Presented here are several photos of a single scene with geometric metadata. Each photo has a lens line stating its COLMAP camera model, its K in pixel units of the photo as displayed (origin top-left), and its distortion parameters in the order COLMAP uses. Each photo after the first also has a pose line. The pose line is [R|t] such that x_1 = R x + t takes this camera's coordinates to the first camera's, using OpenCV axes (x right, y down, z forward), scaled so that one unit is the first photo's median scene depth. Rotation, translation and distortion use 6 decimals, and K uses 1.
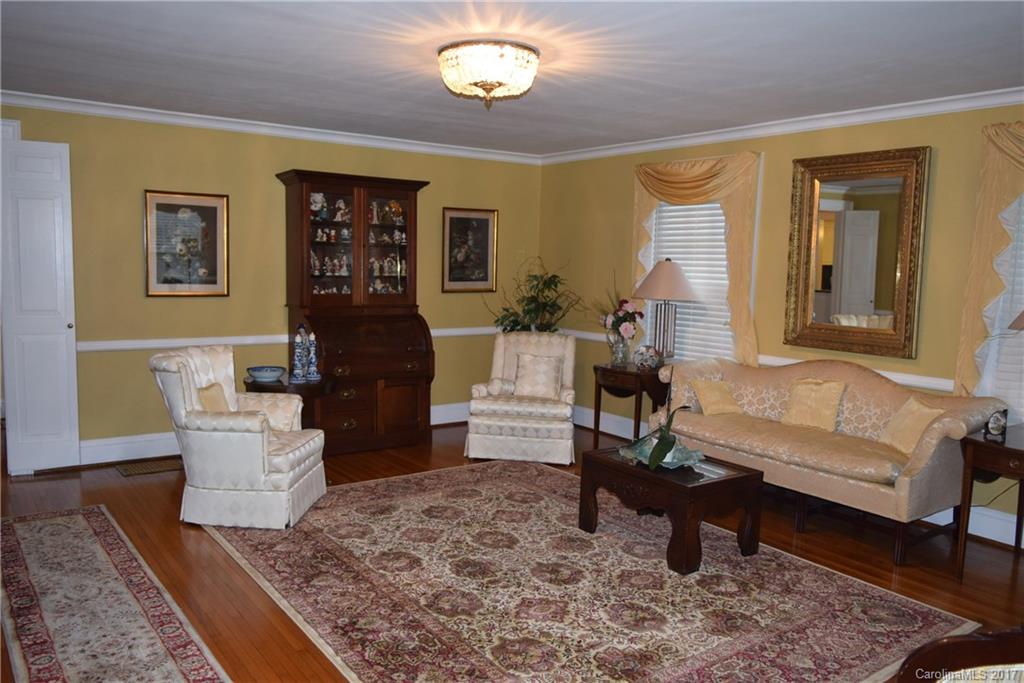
lens RADIAL K [[813.9, 0, 508.3], [0, 813.9, 342.6], [0, 0, 1]] dist [0.062984, -0.008044]
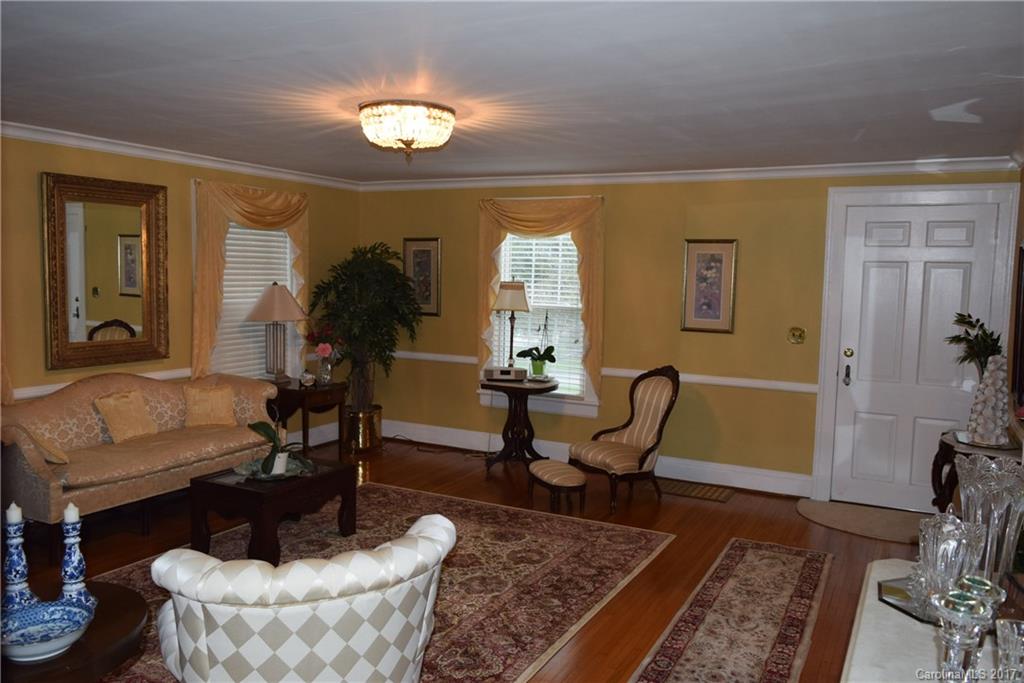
lens RADIAL K [[813.9, 0, 508.1], [0, 813.9, 338.8], [0, 0, 1]] dist [0.062984, -0.008044]
pose [[-0.430043, -0.117237, 0.895164, -0.830264], [0.070549, 0.984137, 0.162782, -0.173535], [-0.900048, 0.133156, -0.414950, 1.059662]]
